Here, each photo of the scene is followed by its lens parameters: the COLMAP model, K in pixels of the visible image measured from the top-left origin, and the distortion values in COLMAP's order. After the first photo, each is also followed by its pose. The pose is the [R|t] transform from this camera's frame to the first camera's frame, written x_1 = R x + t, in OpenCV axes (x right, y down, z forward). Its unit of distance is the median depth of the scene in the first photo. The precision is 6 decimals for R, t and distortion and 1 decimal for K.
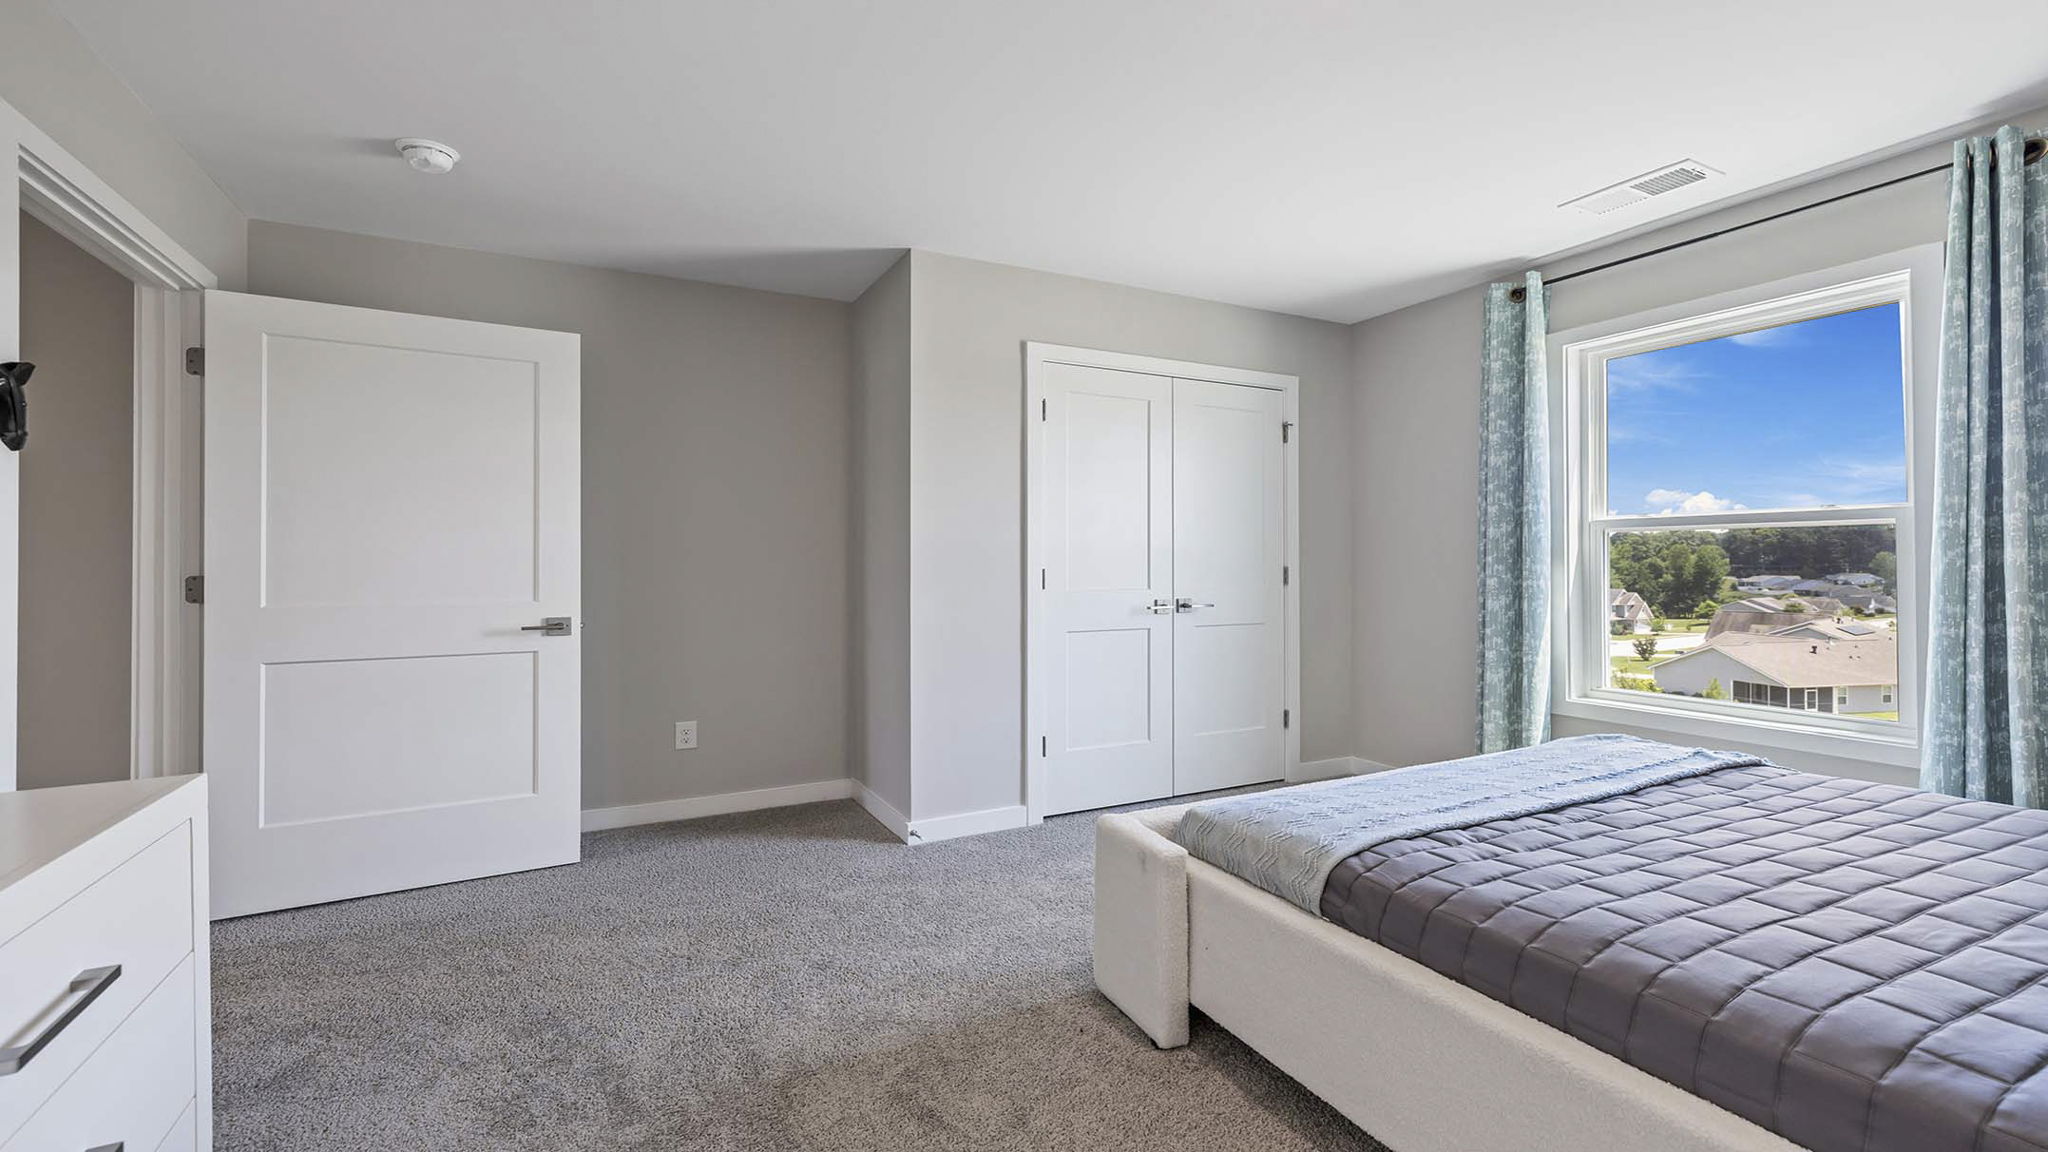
lens RADIAL K [[858.1, 0, 1024.0], [0, 858.1, 576.0], [0, 0, 1]] dist [-0.057240, -0.000086]
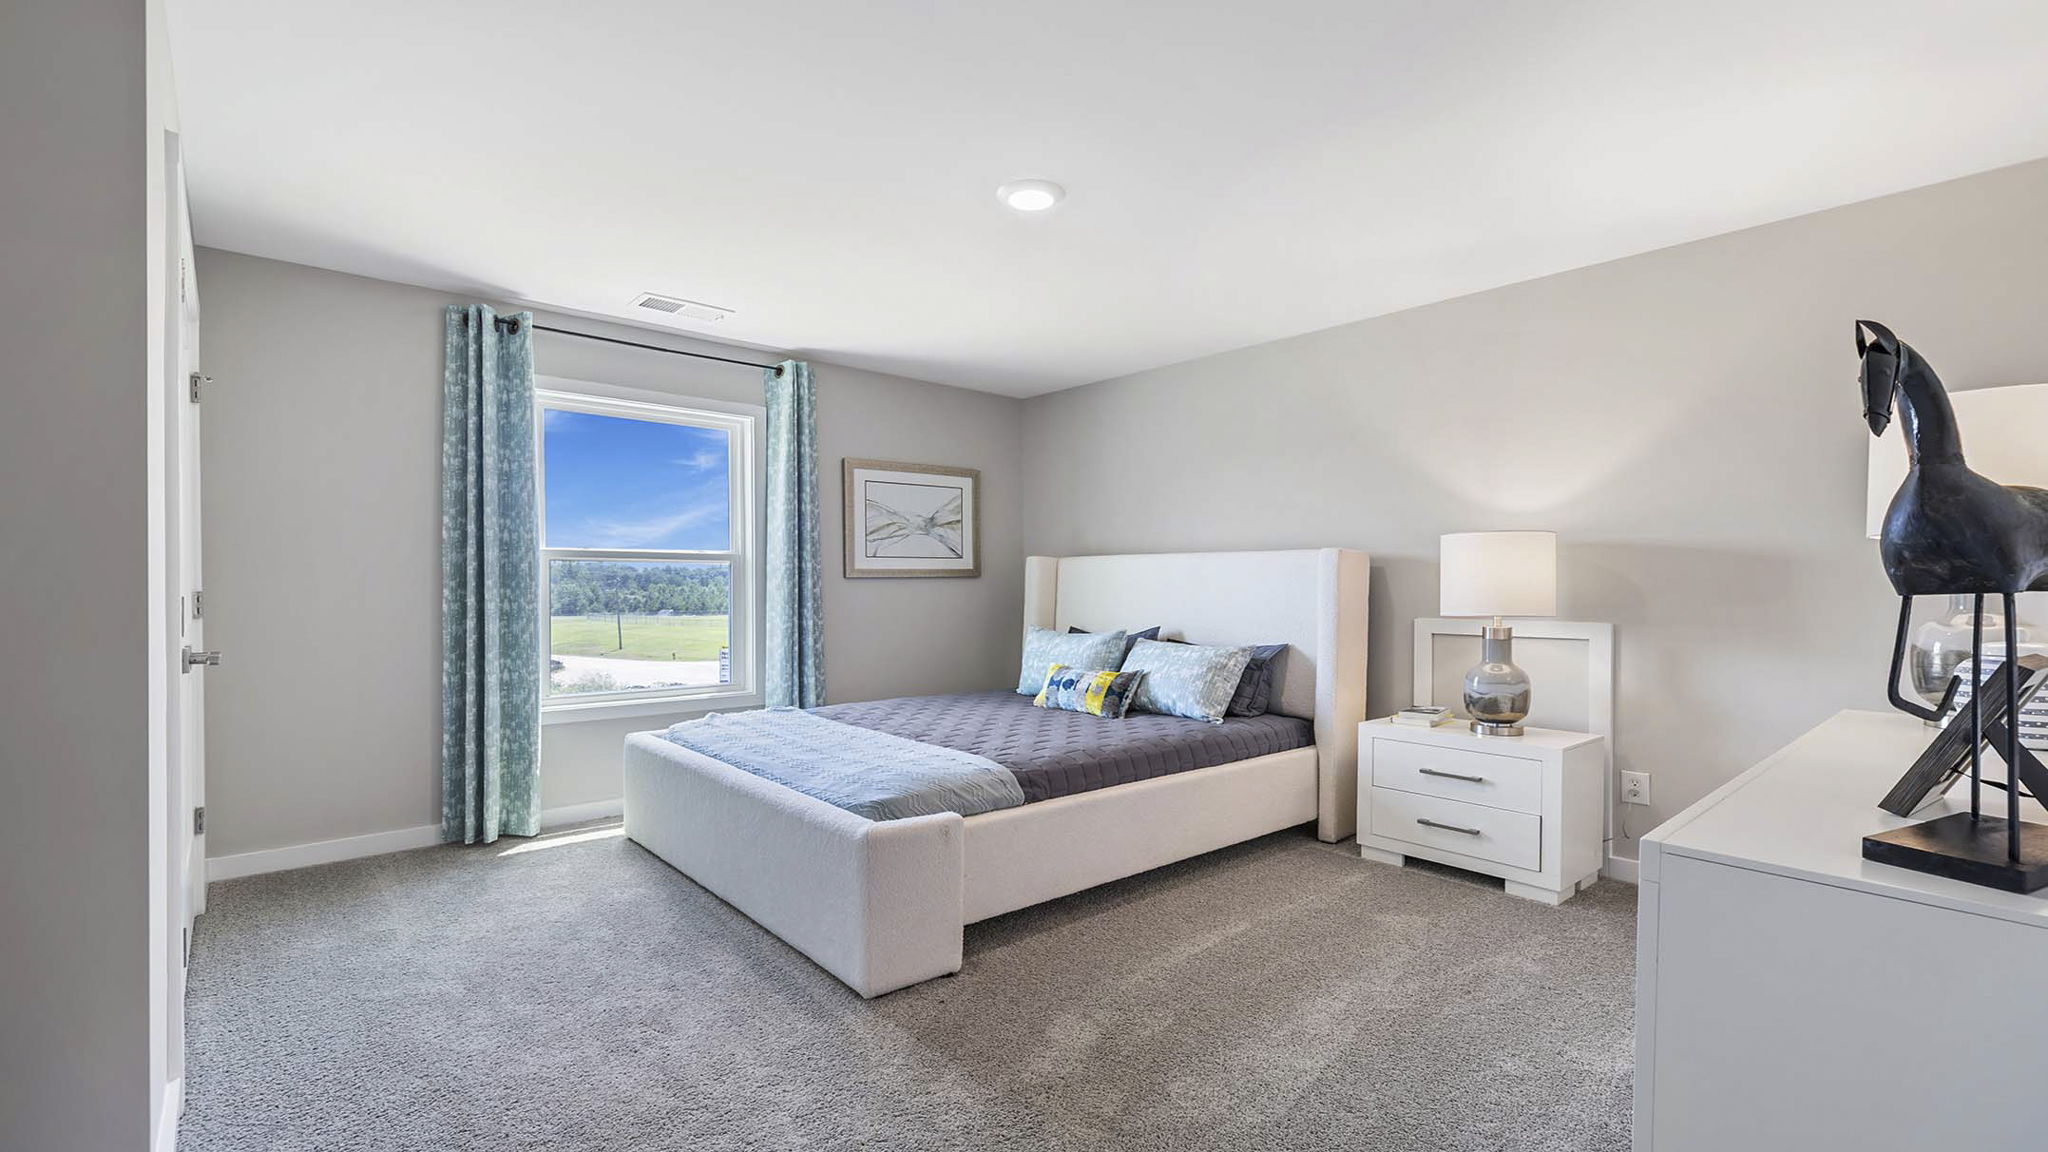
lens RADIAL K [[858.1, 0, 1024.0], [0, 858.1, 576.0], [0, 0, 1]] dist [-0.057240, -0.000086]
pose [[-0.271944, -0.001922, 0.962311, -0.955173], [-0.005296, 0.999986, 0.000501, -0.050659], [-0.962299, -0.004960, -0.271950, 1.054271]]
